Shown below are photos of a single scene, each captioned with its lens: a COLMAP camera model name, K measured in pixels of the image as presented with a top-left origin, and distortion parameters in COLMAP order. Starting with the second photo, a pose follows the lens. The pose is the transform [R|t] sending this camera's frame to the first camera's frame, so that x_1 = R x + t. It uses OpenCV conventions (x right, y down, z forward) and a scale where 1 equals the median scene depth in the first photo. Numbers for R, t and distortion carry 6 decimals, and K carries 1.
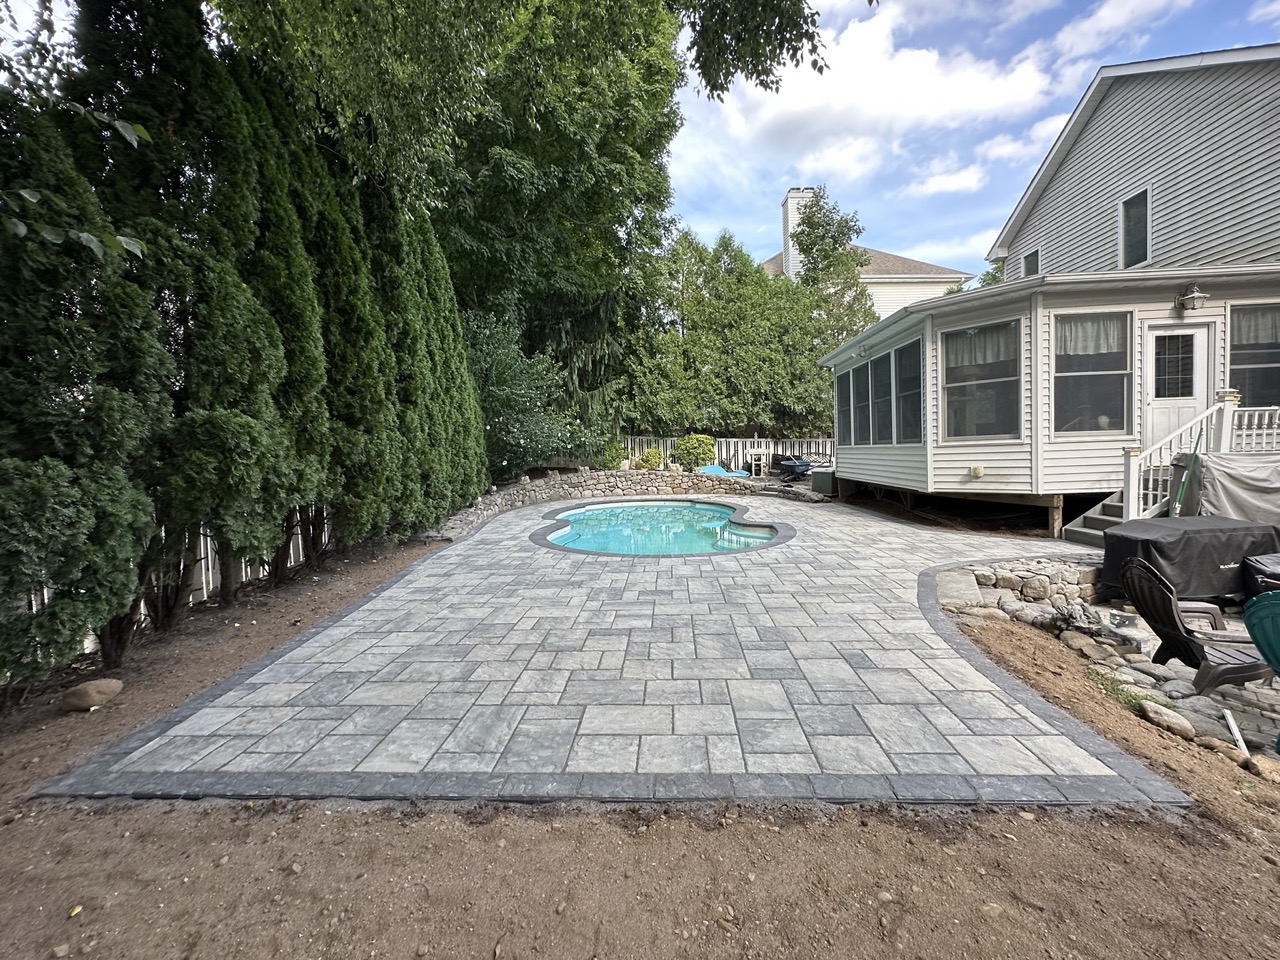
lens RADIAL K [[548.8, 0, 640.0], [0, 548.8, 480.0], [0, 0, 1]] dist [-0.001260, -0.000022]
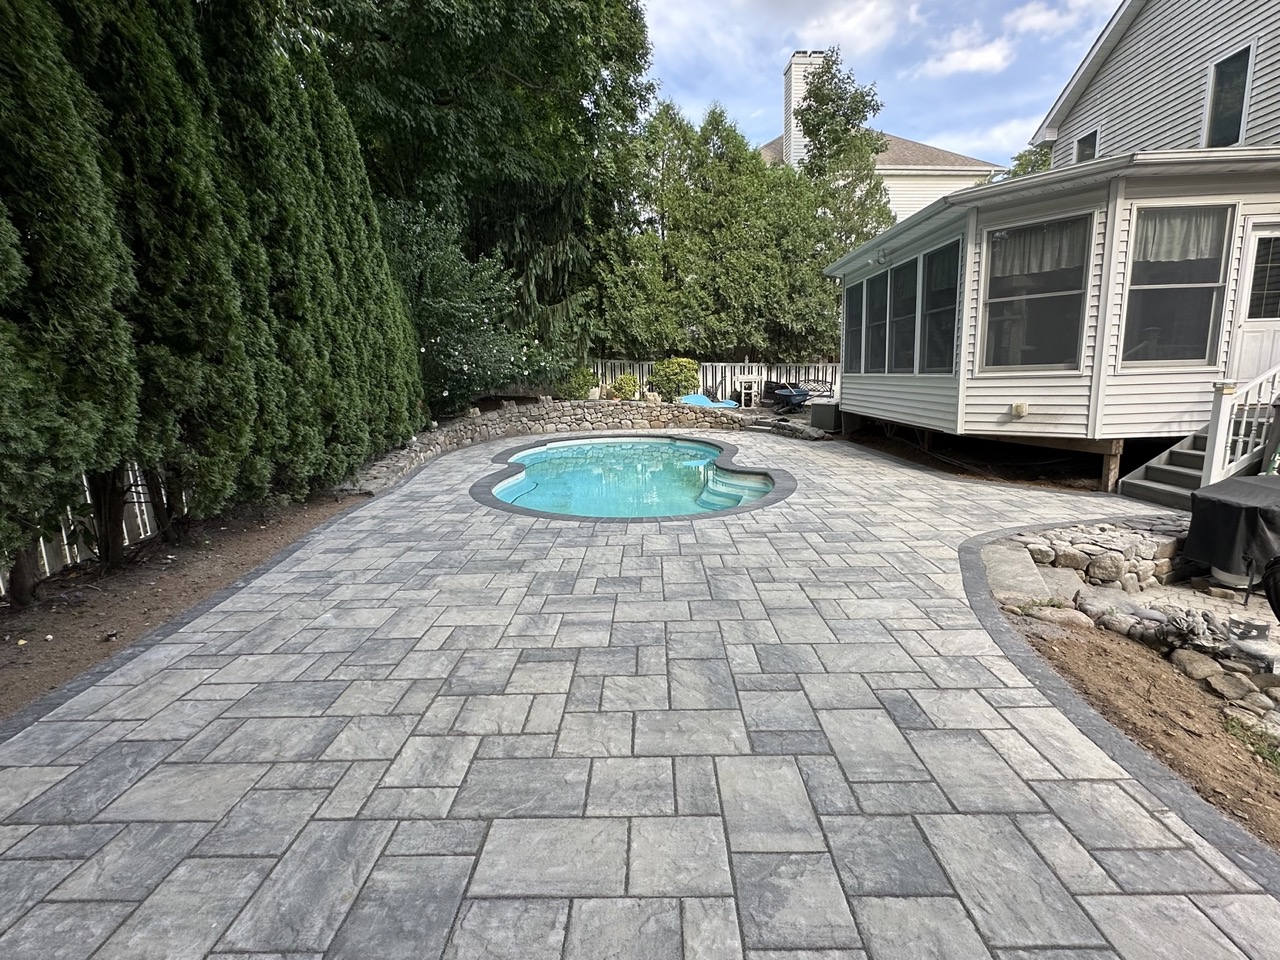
lens RADIAL K [[594.9, 0, 640.0], [0, 594.9, 480.0], [0, 0, 1]] dist [-0.000789, 0.000030]
pose [[0.999252, -0.004079, 0.038468, 0.019126], [-0.000740, 0.992226, 0.124445, -0.024291], [-0.038676, -0.124380, 0.991481, 0.151583]]
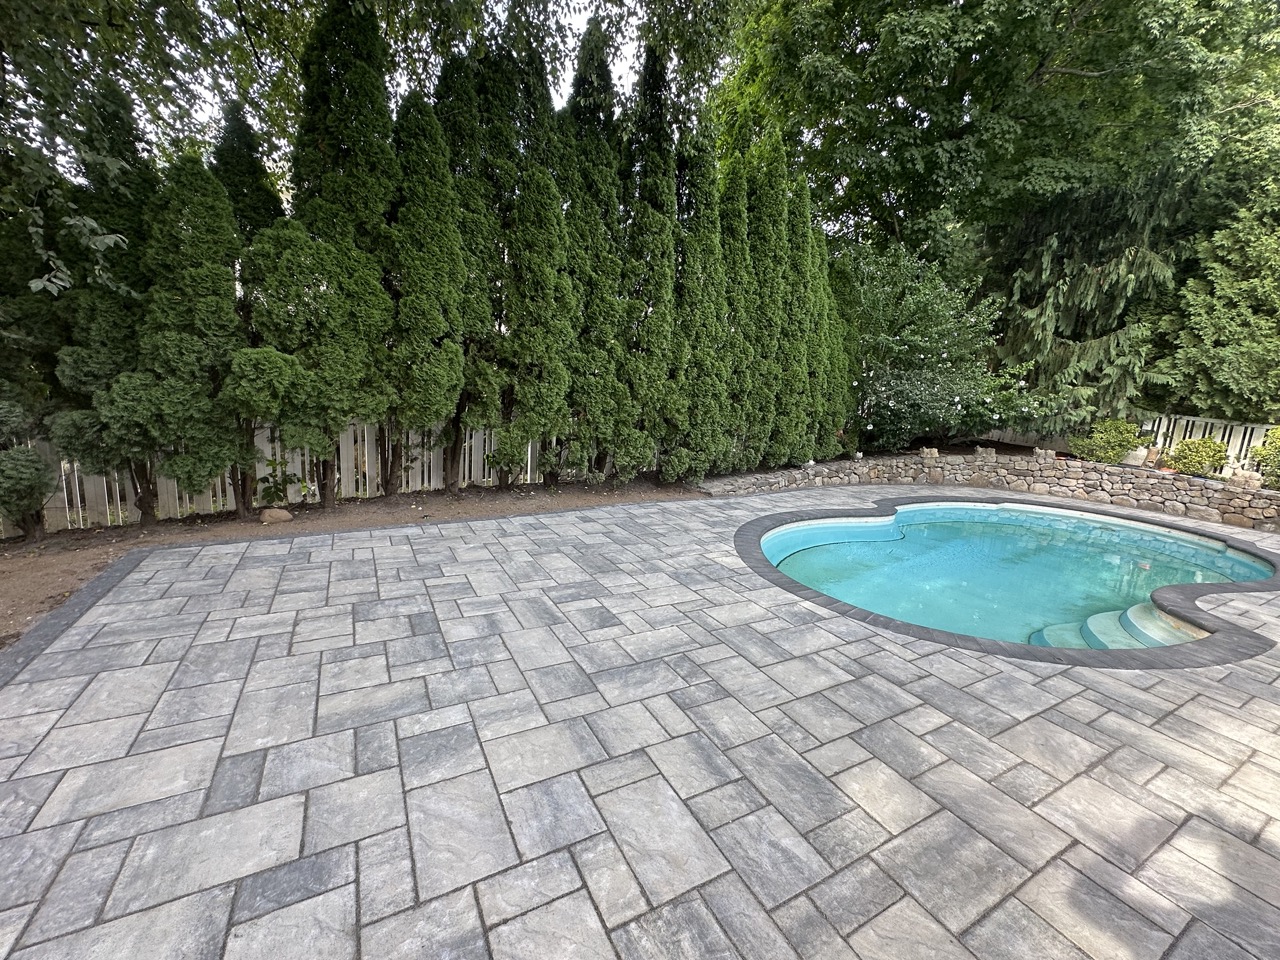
lens RADIAL K [[513.2, 0, 640.0], [0, 513.2, 480.0], [0, 0, 1]] dist [-0.001124, -0.000078]
pose [[0.530523, 0.210999, -0.820990, 0.412939], [-0.132286, 0.977267, 0.165680, -0.063643], [0.837285, 0.020708, 0.546375, 0.485713]]
